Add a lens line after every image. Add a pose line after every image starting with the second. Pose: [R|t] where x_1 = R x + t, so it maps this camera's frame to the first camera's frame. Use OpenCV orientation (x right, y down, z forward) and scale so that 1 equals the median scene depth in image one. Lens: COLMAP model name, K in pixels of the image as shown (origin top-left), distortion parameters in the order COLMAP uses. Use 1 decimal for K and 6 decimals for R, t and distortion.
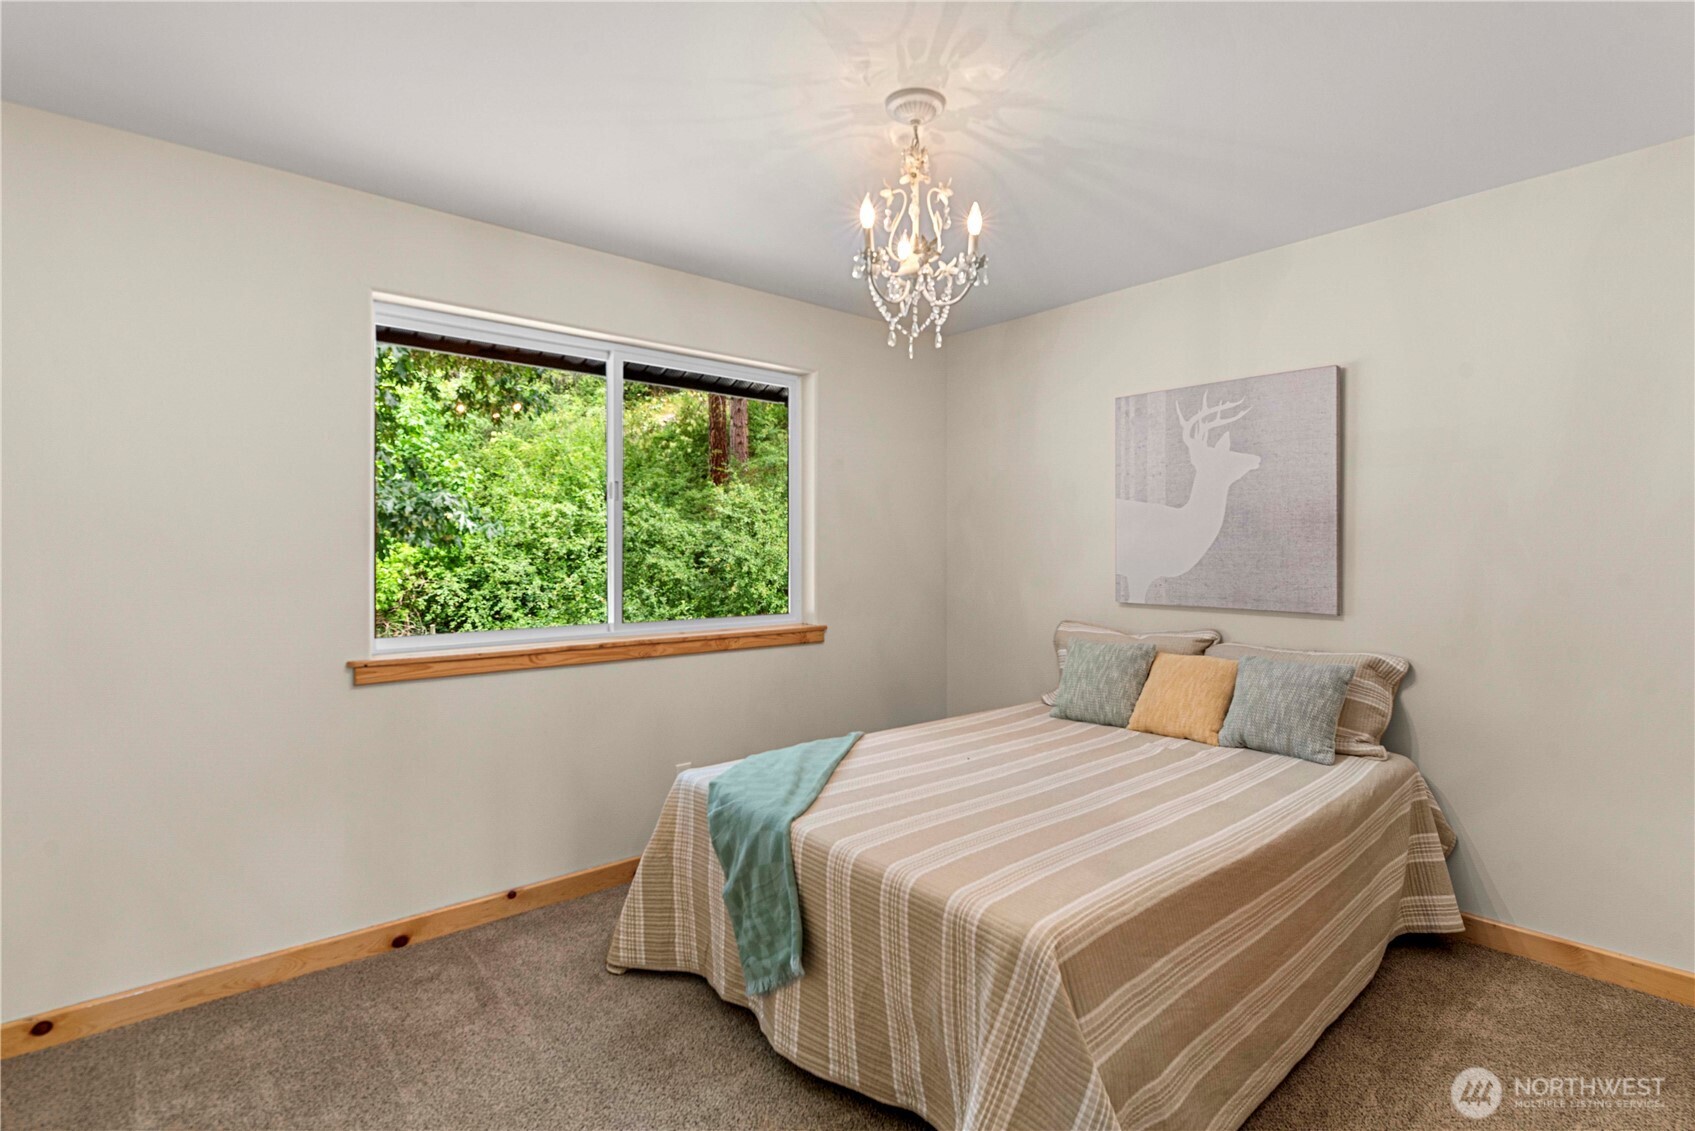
lens RADIAL K [[828.5, 0, 851.2], [0, 828.5, 560.8], [0, 0, 1]] dist [0.004091, -0.000030]
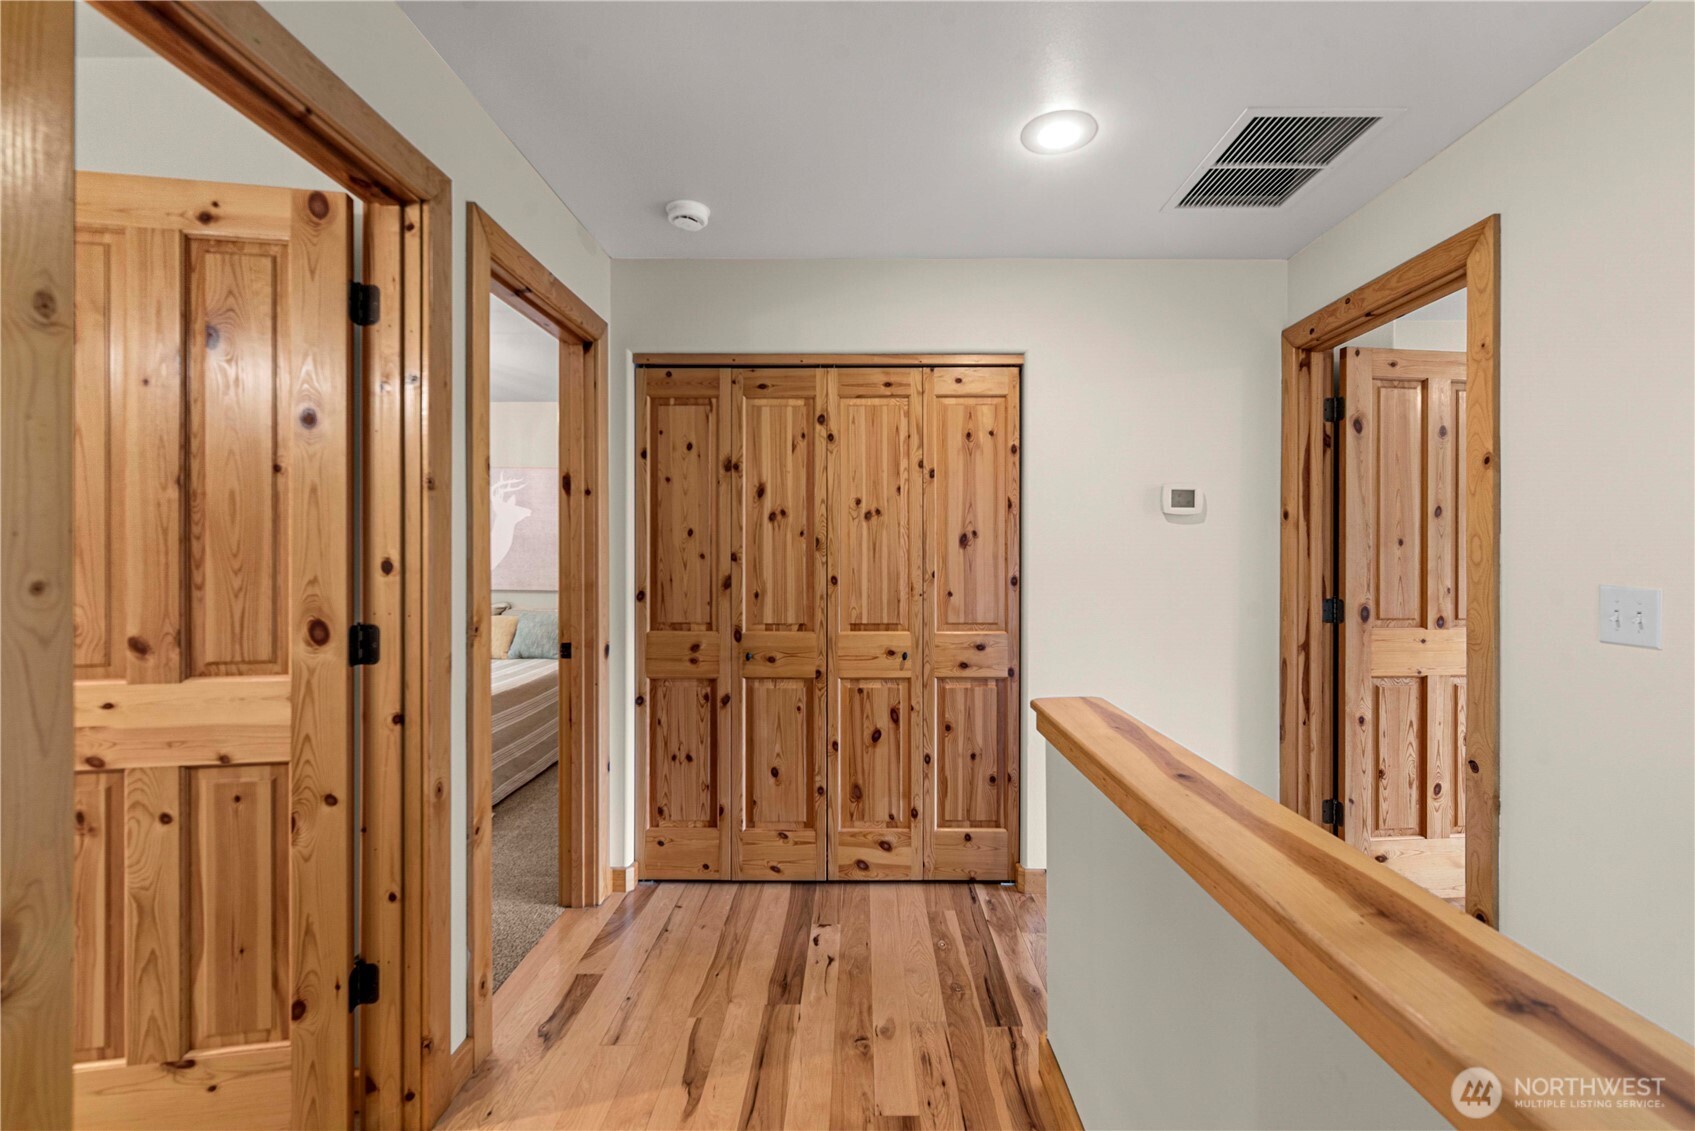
lens RADIAL K [[749.9, 0, 853.3], [0, 749.9, 563.9], [0, 0, 1]] dist [0.001524, -0.000651]
pose [[0.670699, 0.002809, 0.741725, -0.287472], [-0.001727, 0.999996, -0.002225, 0.002160], [-0.741728, 0.000212, 0.670701, -0.702161]]
